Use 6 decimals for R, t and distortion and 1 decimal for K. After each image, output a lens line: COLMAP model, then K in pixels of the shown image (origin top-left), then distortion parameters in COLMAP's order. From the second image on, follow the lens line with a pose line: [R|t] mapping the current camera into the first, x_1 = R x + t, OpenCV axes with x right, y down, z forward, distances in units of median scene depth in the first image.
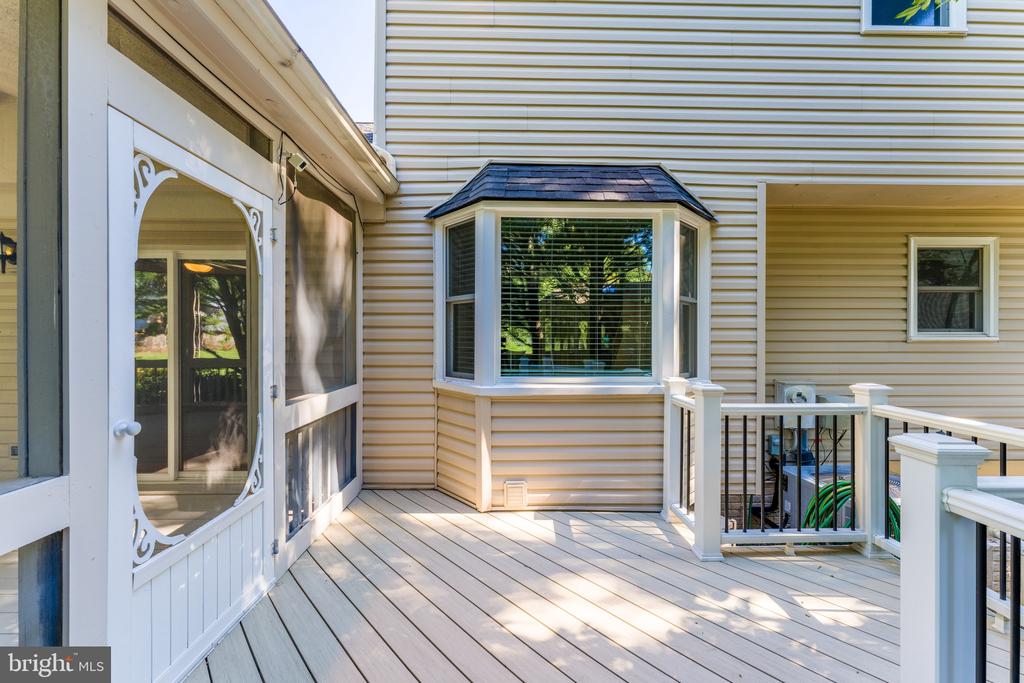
lens RADIAL K [[410.3, 0, 512.0], [0, 410.3, 341.5], [0, 0, 1]] dist [-0.000734, -0.000128]
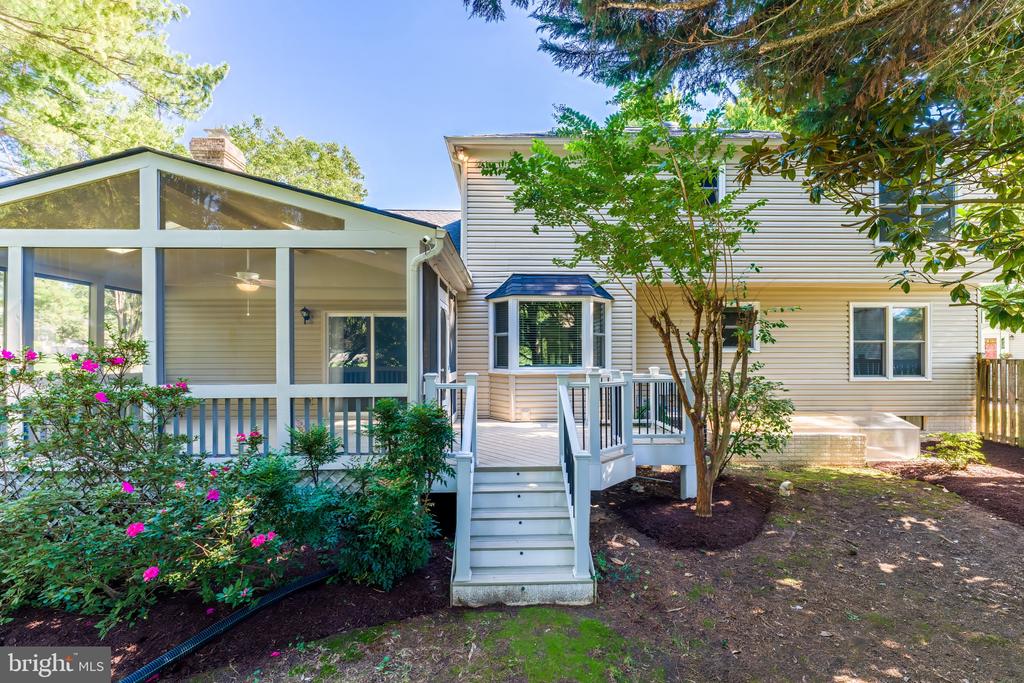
lens RADIAL K [[434.7, 0, 511.3], [0, 434.7, 358.2], [0, 0, 1]] dist [-0.000306, -0.000092]
pose [[0.999987, -0.002506, 0.004328, -0.079530], [0.002524, 0.999988, -0.004147, 0.041748], [-0.004317, 0.004158, 0.999982, -1.456972]]
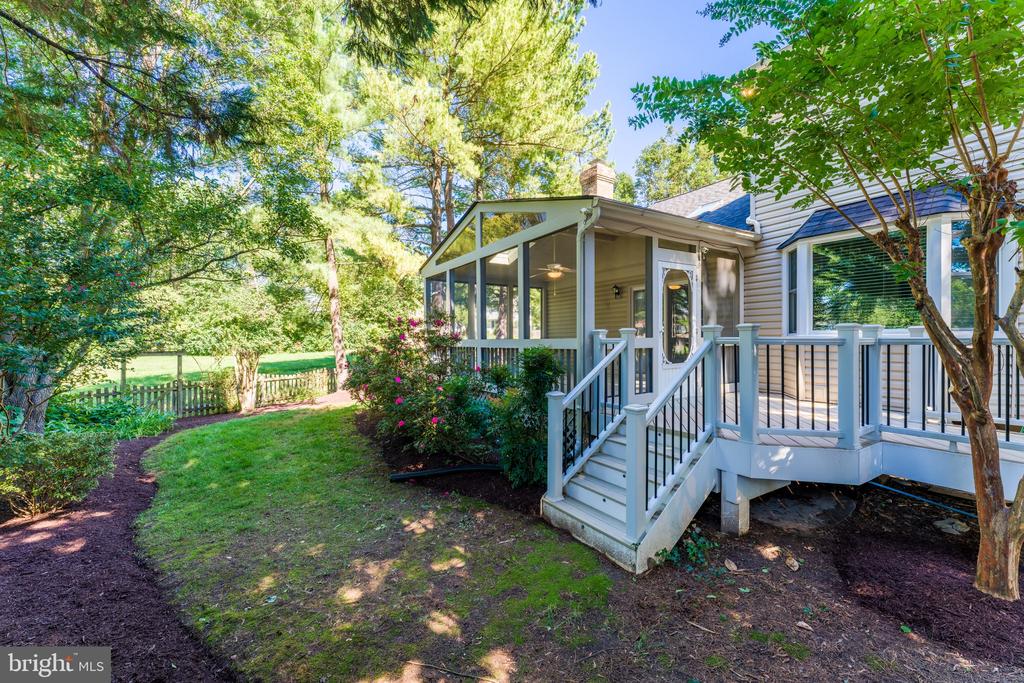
lens RADIAL K [[410.3, 0, 512.0], [0, 410.3, 341.5], [0, 0, 1]] dist [-0.000734, -0.000128]
pose [[0.515319, -0.000700, -0.856998, 0.811061], [-0.003136, 0.999991, -0.002702, 0.138388], [0.856992, 0.004080, 0.515313, -1.062839]]
